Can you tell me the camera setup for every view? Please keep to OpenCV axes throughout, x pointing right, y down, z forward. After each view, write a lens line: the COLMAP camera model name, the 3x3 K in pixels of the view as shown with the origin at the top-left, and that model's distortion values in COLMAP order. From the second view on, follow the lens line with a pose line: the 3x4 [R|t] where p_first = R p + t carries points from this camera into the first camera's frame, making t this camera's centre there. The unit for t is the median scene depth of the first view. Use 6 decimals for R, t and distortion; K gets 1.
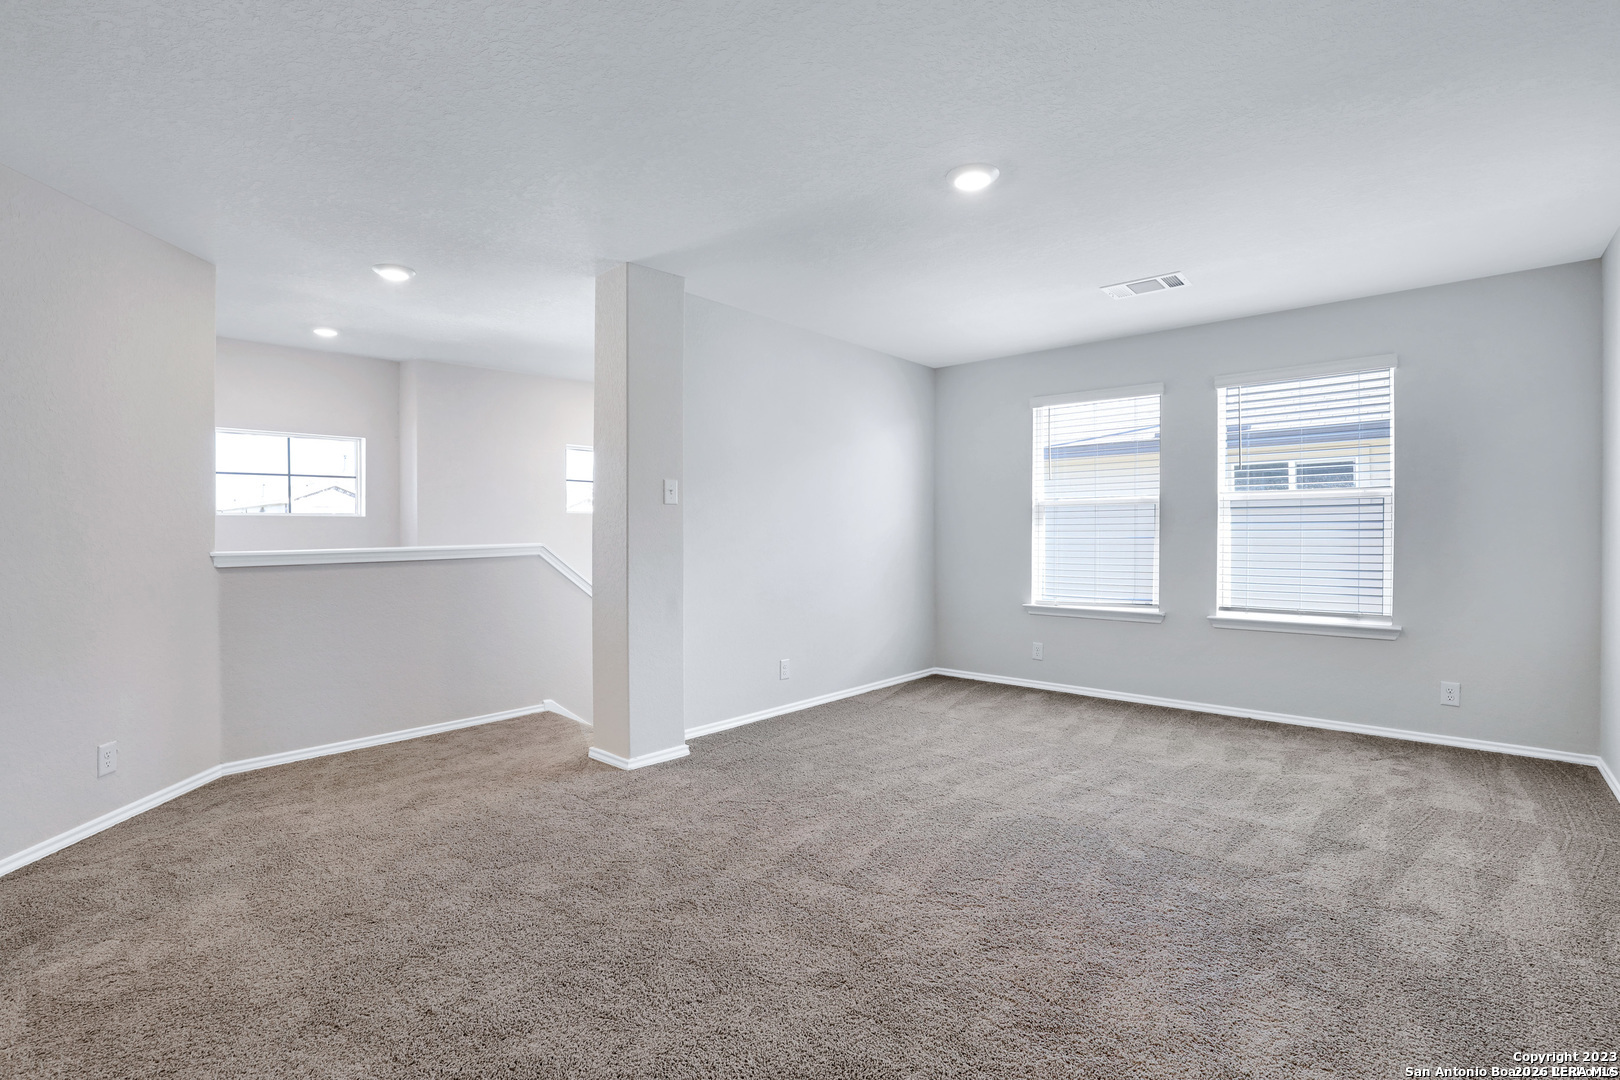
lens RADIAL K [[737.9, 0, 818.1], [0, 737.9, 526.4], [0, 0, 1]] dist [-0.022509, 0.008318]
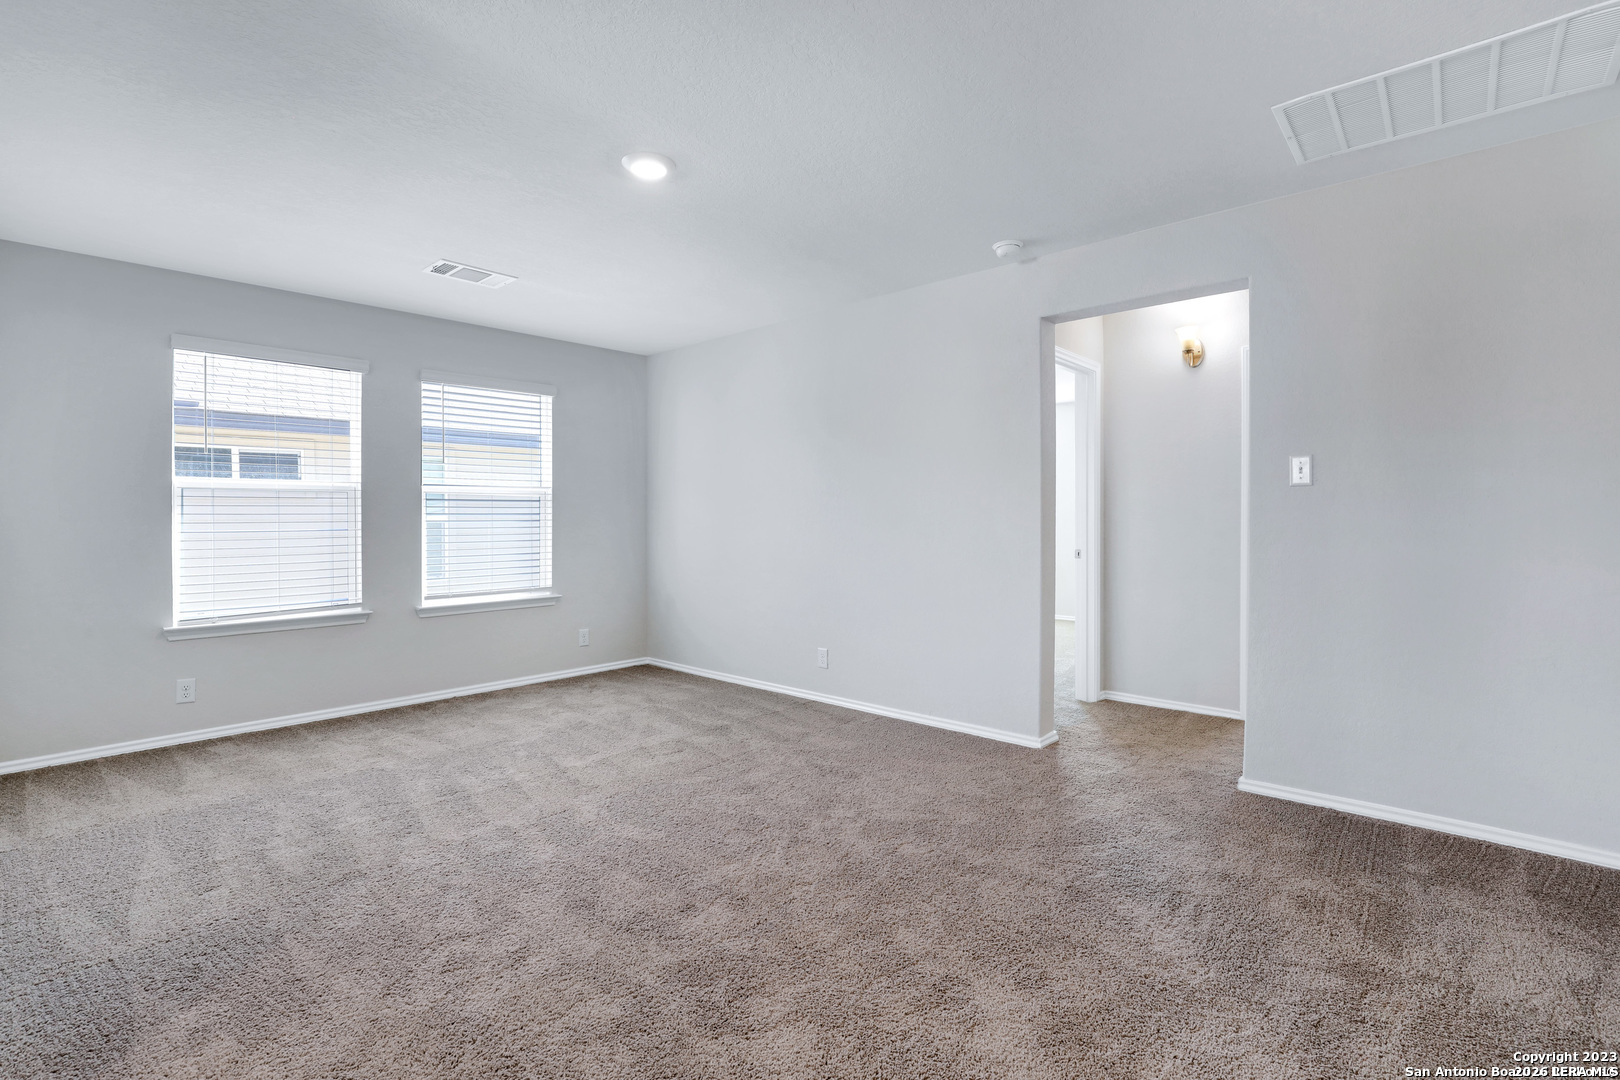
lens RADIAL K [[737.9, 0, 818.1], [0, 737.9, 526.4], [0, 0, 1]] dist [-0.022509, 0.008318]
pose [[0.033569, -0.006835, 0.999413, -0.440874], [-0.002398, 0.999973, 0.006920, 0.003921], [-0.999434, -0.002629, 0.033552, 0.414547]]
